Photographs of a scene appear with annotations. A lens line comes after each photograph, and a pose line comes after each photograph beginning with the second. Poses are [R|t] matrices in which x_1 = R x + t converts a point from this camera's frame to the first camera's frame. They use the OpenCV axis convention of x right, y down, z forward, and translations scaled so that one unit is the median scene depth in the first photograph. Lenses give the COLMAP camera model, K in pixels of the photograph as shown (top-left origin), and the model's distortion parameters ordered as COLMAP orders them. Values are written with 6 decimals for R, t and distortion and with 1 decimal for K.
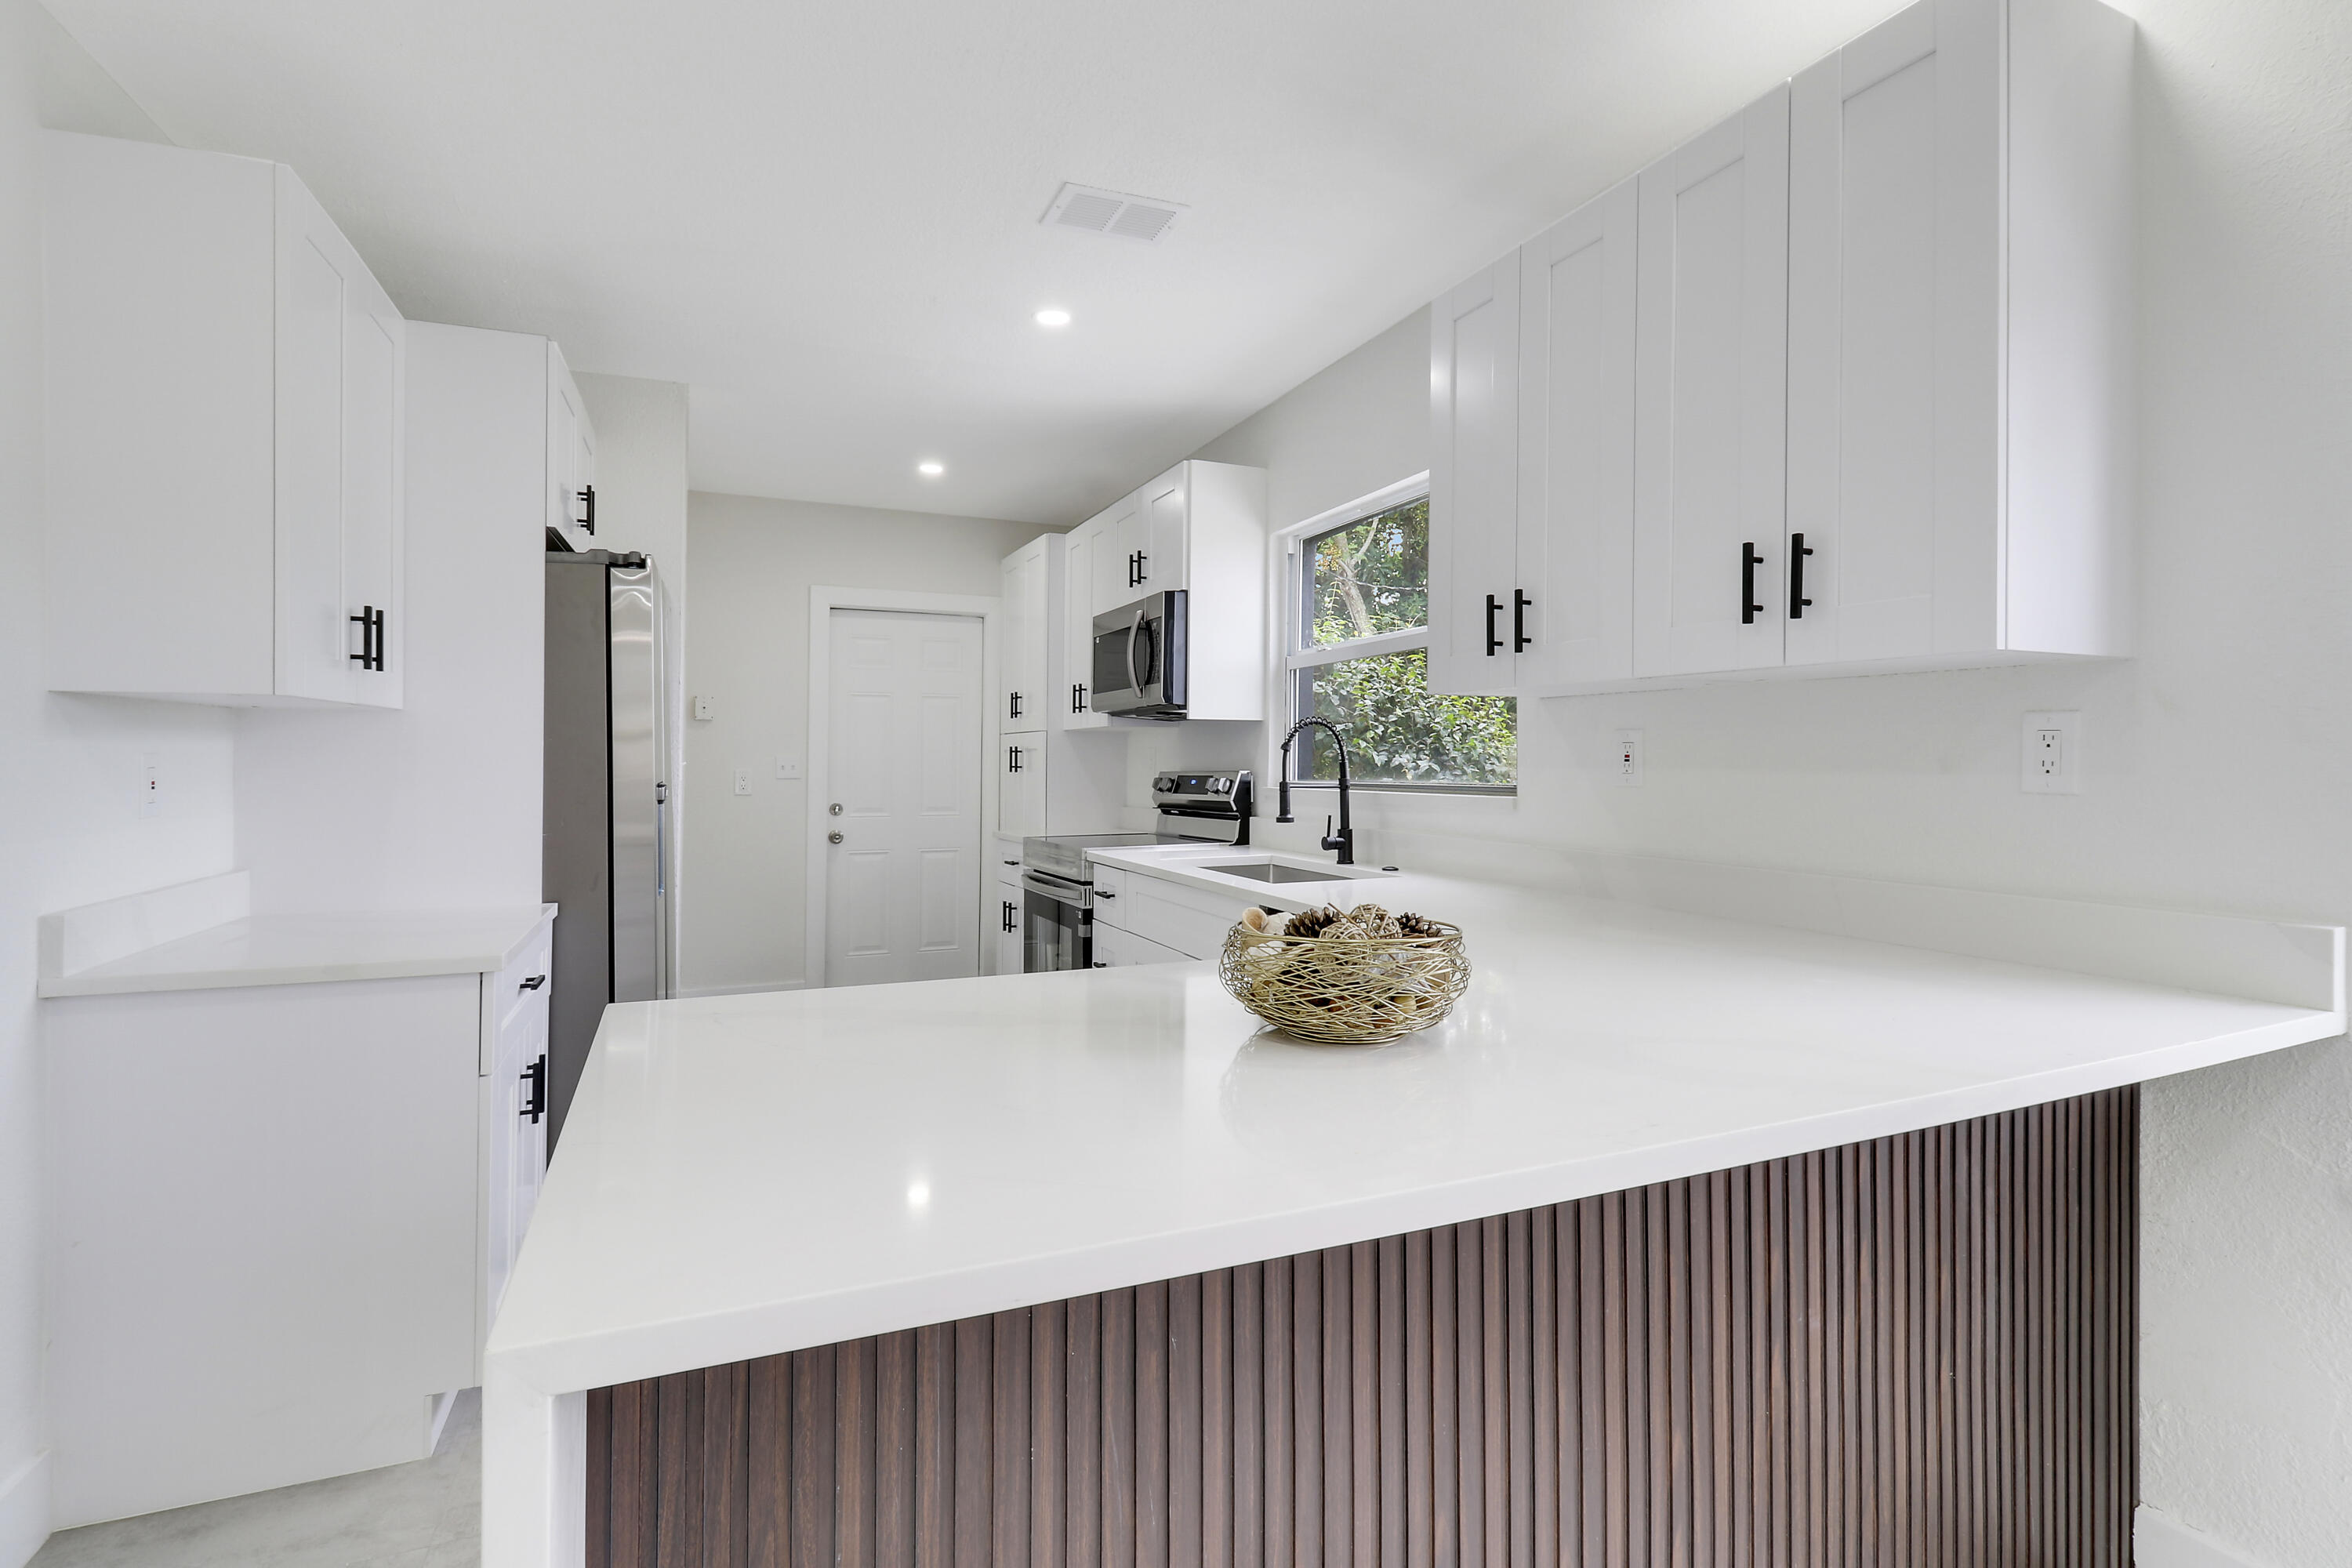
lens RADIAL K [[1107.0, 0, 1185.2], [0, 1107.0, 749.5], [0, 0, 1]] dist [-0.001016, -0.002553]
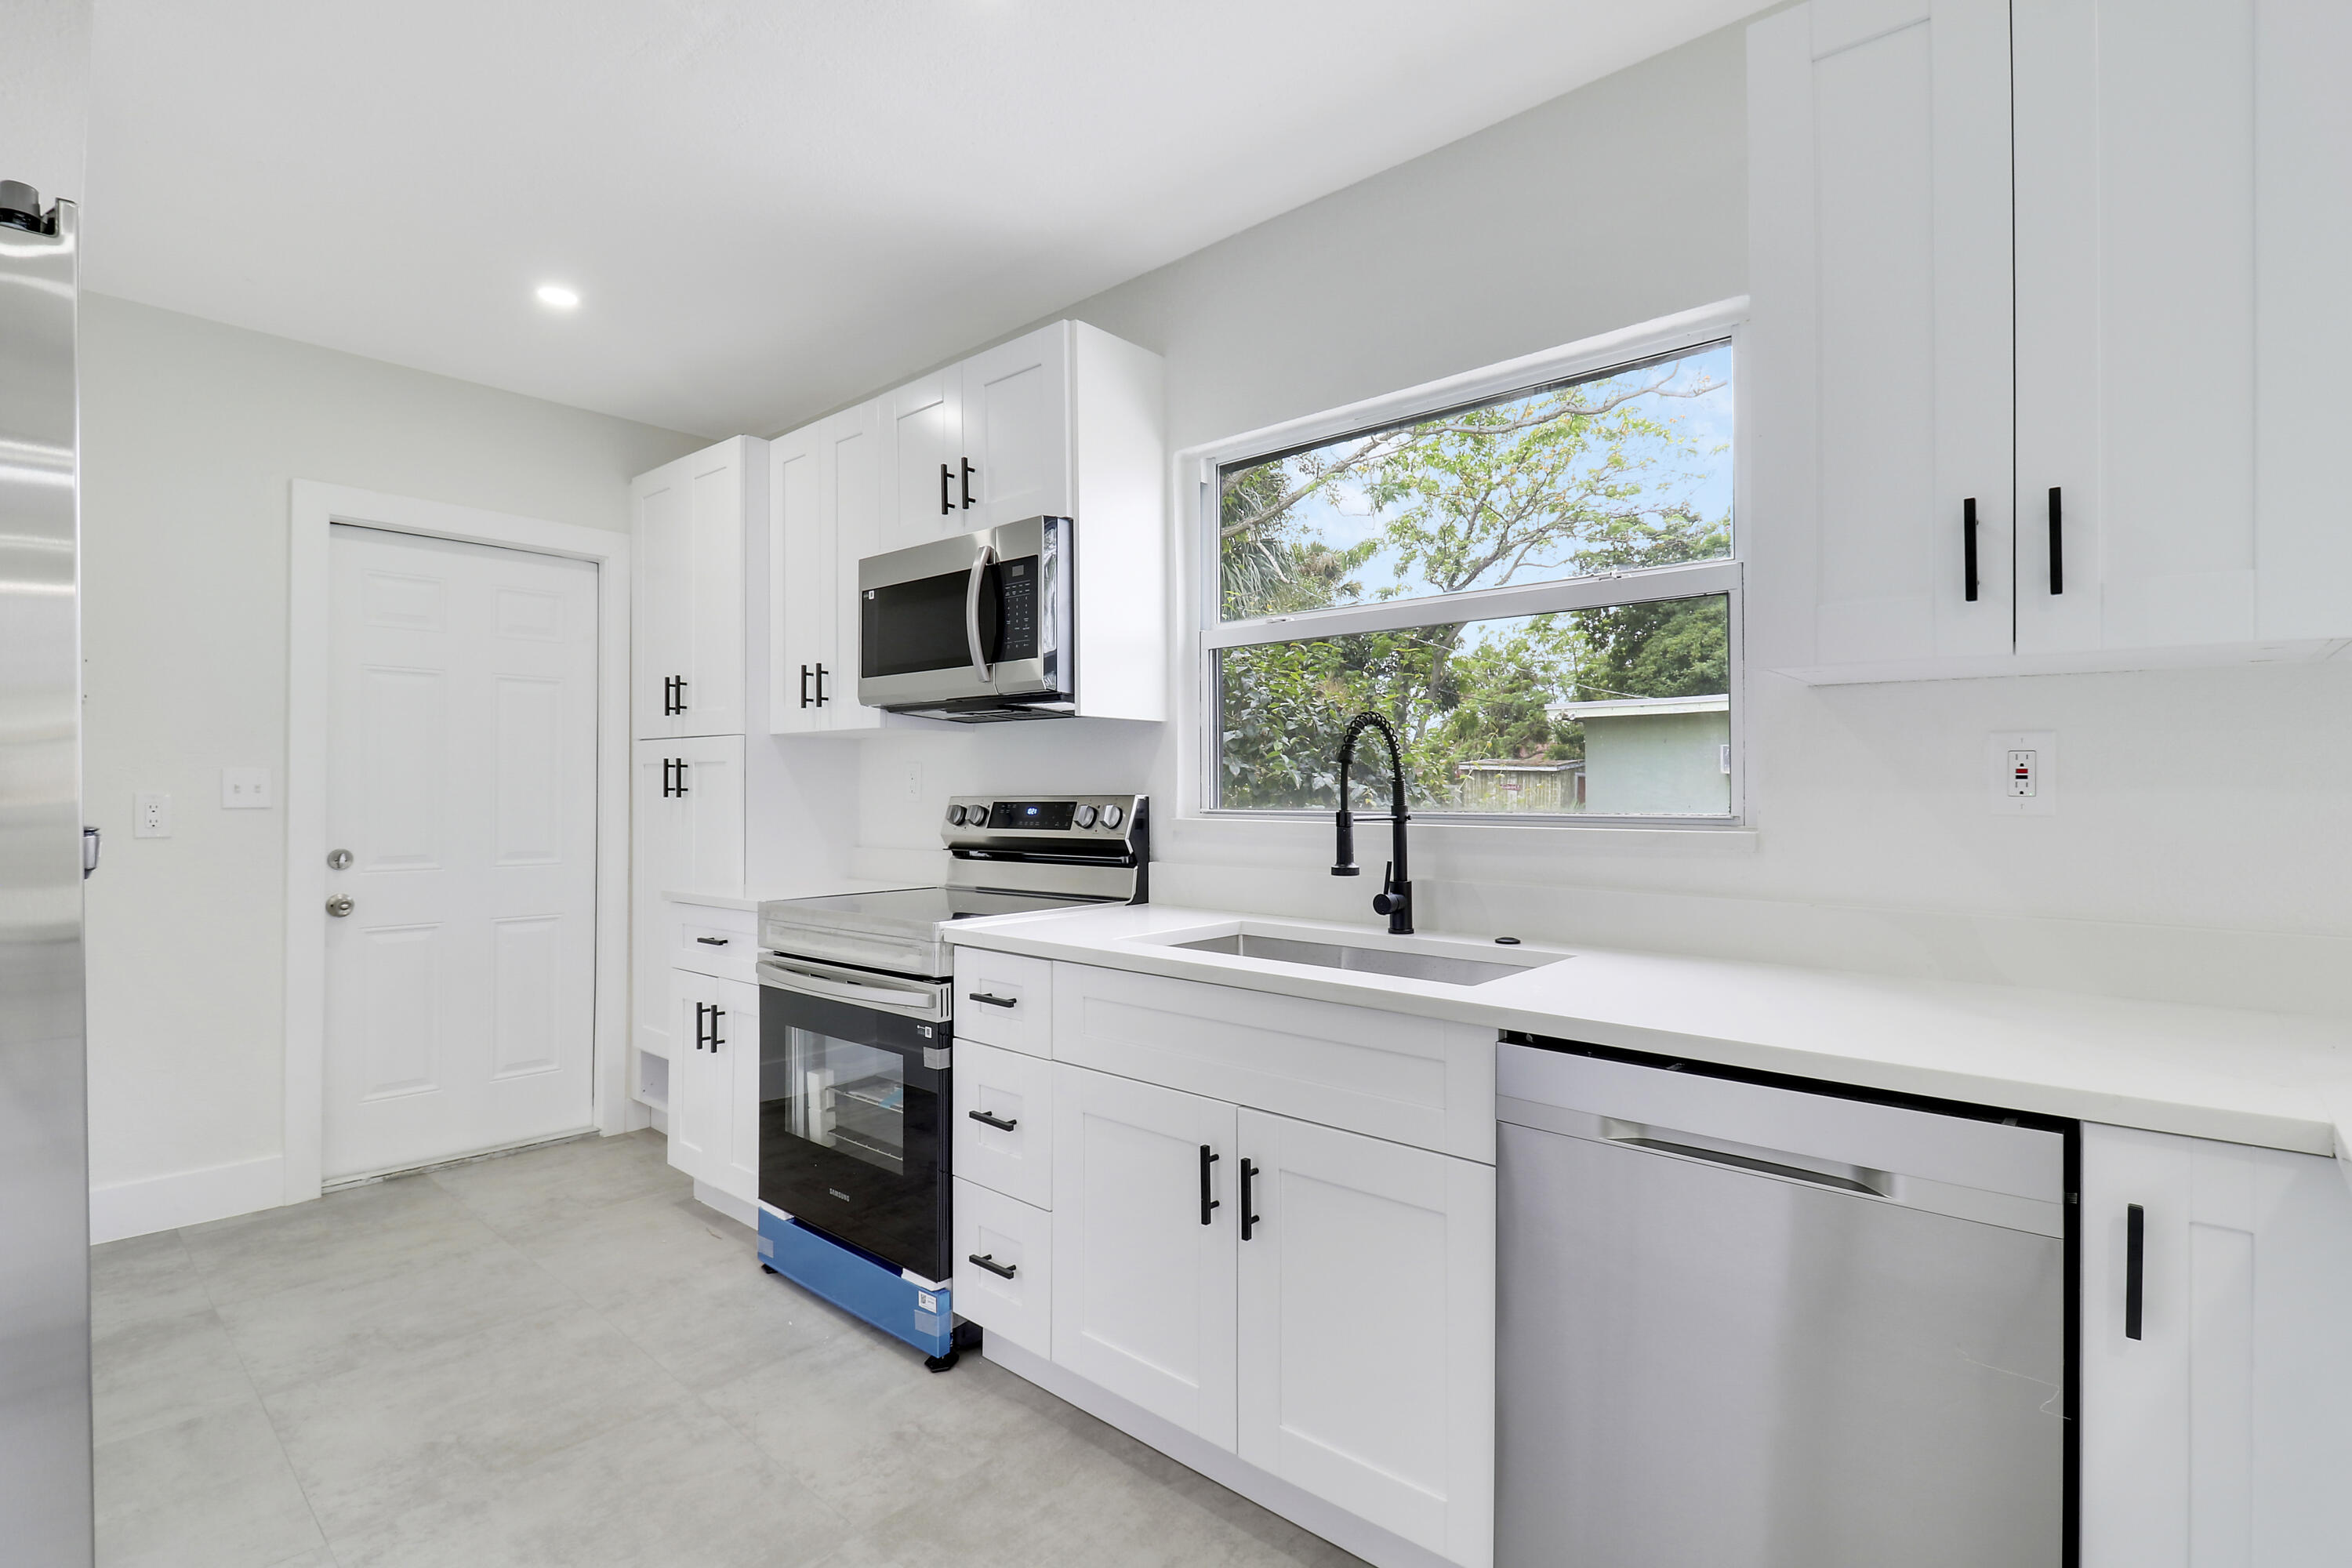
lens RADIAL K [[1107.0, 0, 1180.4], [0, 1107.0, 781.4], [0, 0, 1]] dist [-0.001016, -0.002553]
pose [[0.909616, 0.005191, 0.415418, -0.206343], [-0.007855, 0.999958, 0.004705, 0.007813], [-0.415376, -0.007542, 0.909619, 0.366562]]
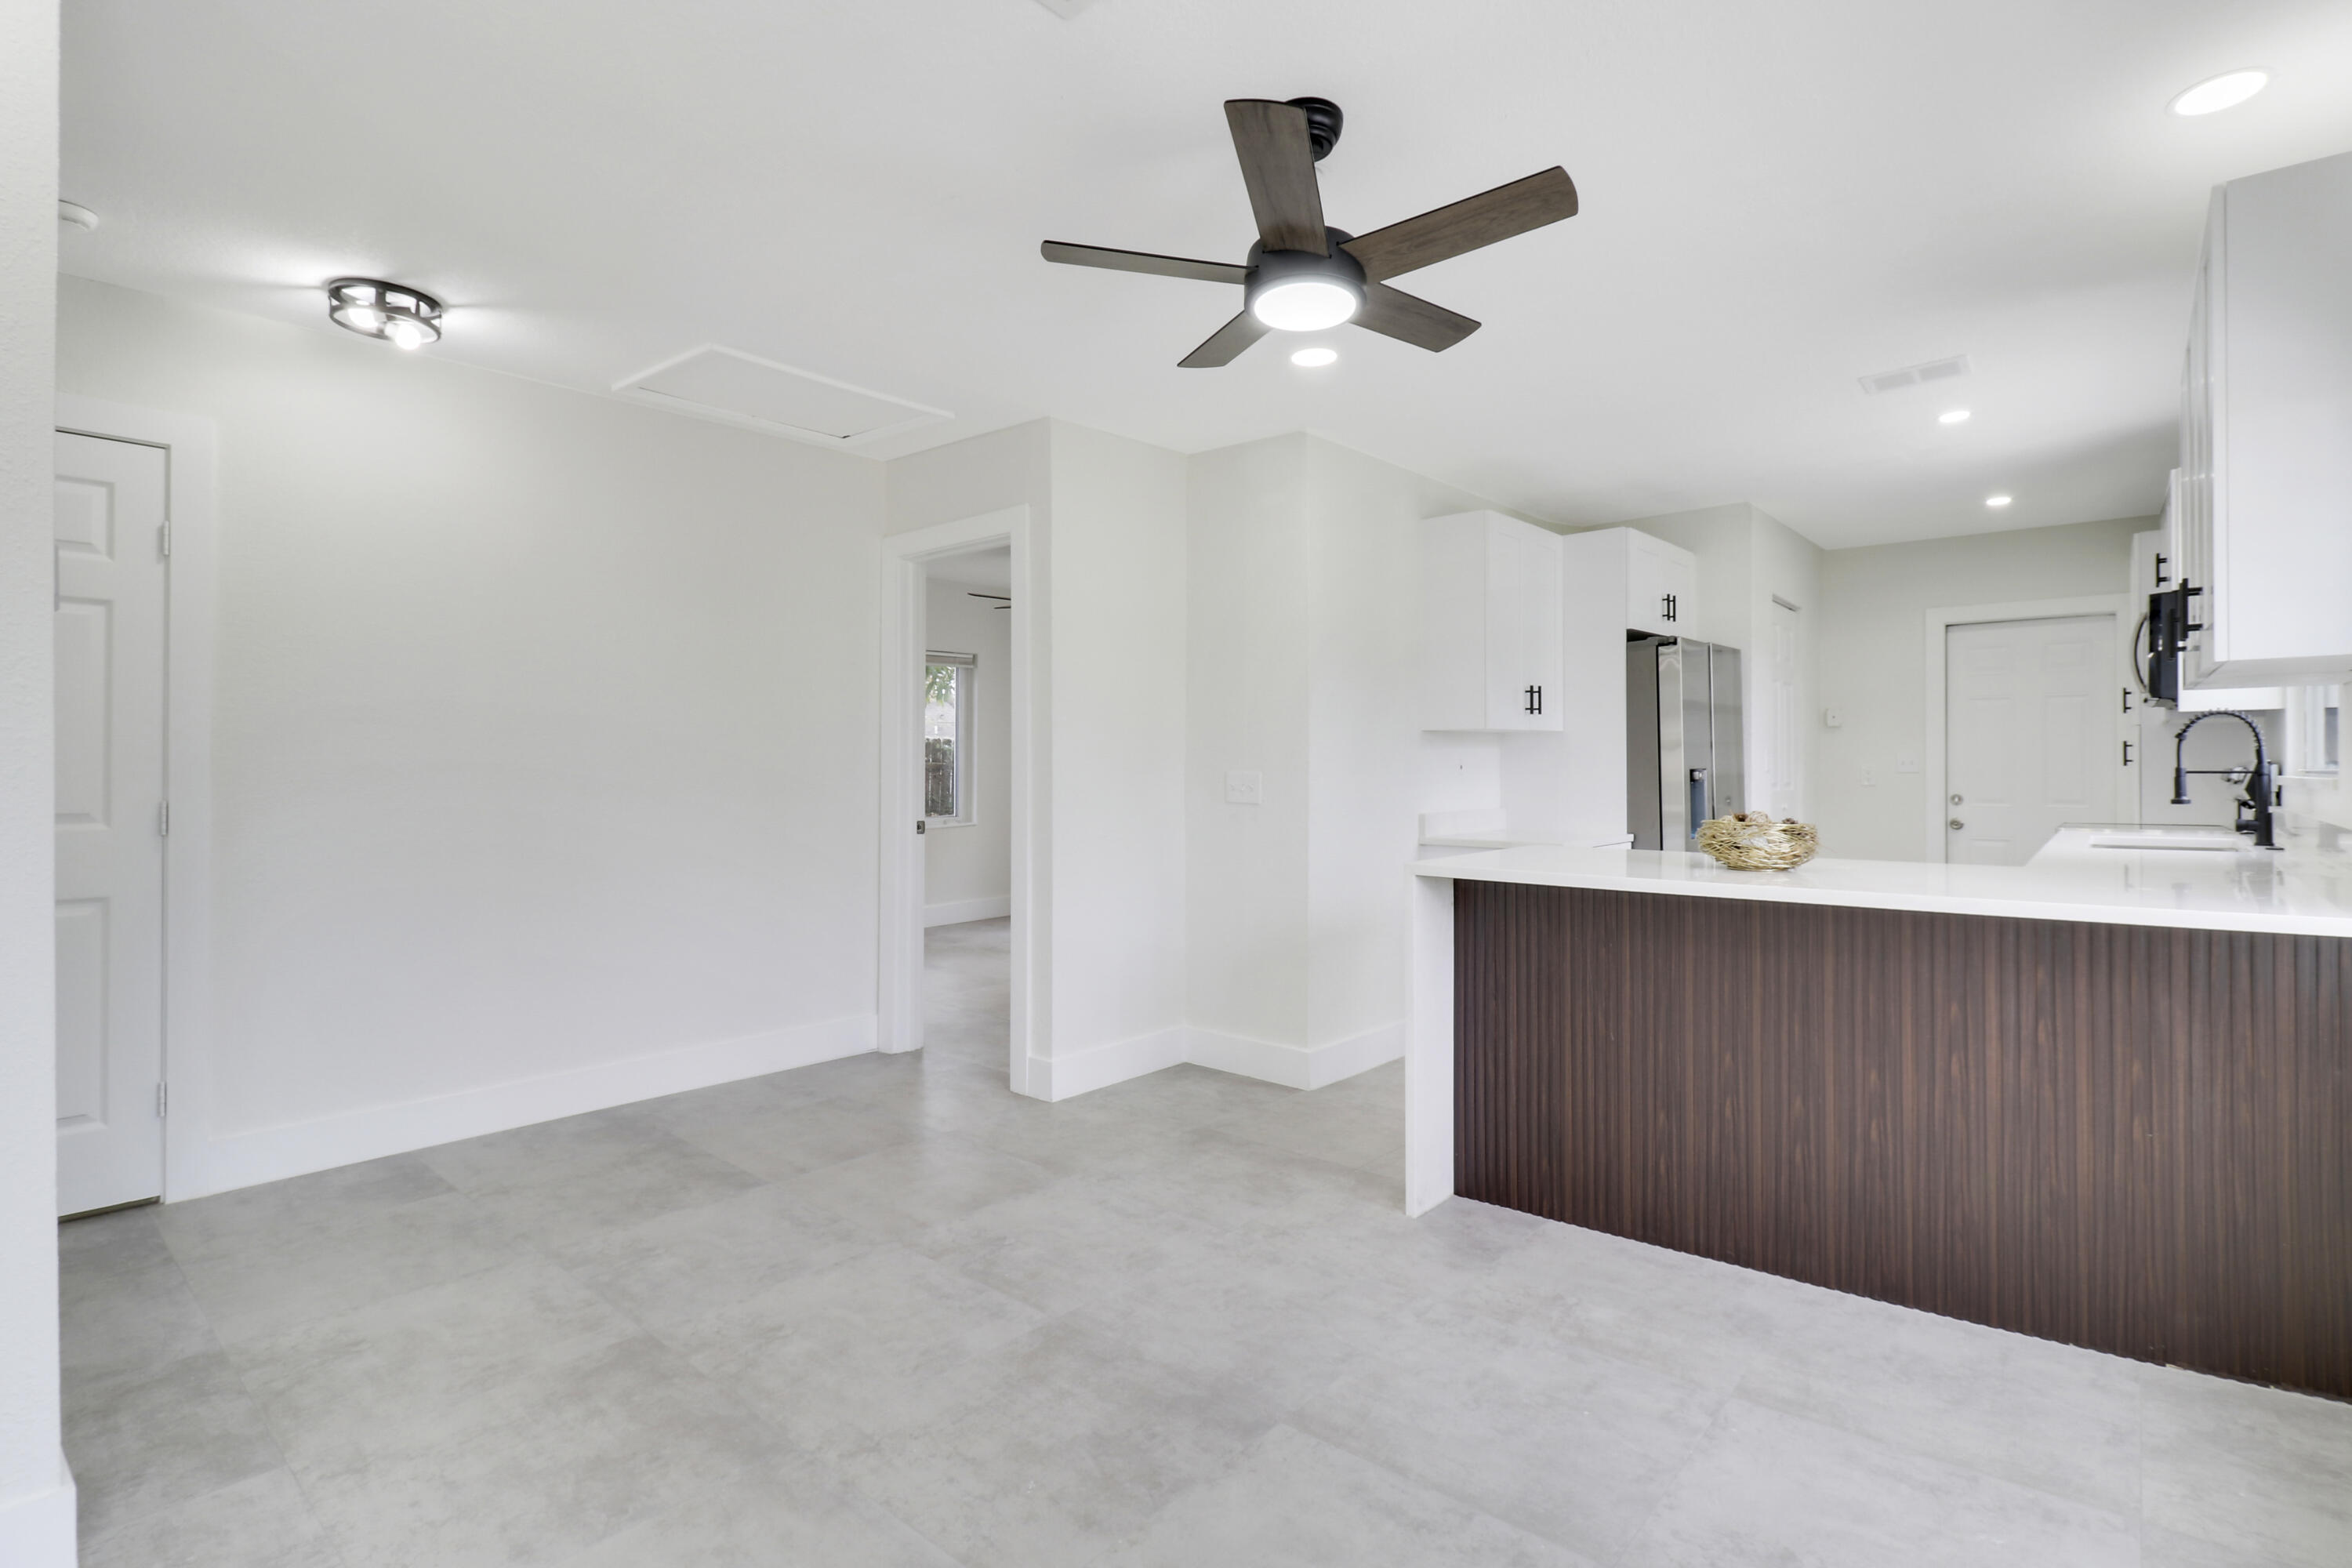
lens RADIAL K [[1107.0, 0, 1187.1], [0, 1107.0, 714.6], [0, 0, 1]] dist [-0.001016, -0.002553]
pose [[0.440932, -0.045988, -0.896362, 0.512731], [0.012696, 0.998906, -0.045004, 0.010395], [0.897451, 0.008463, 0.441033, -0.322816]]
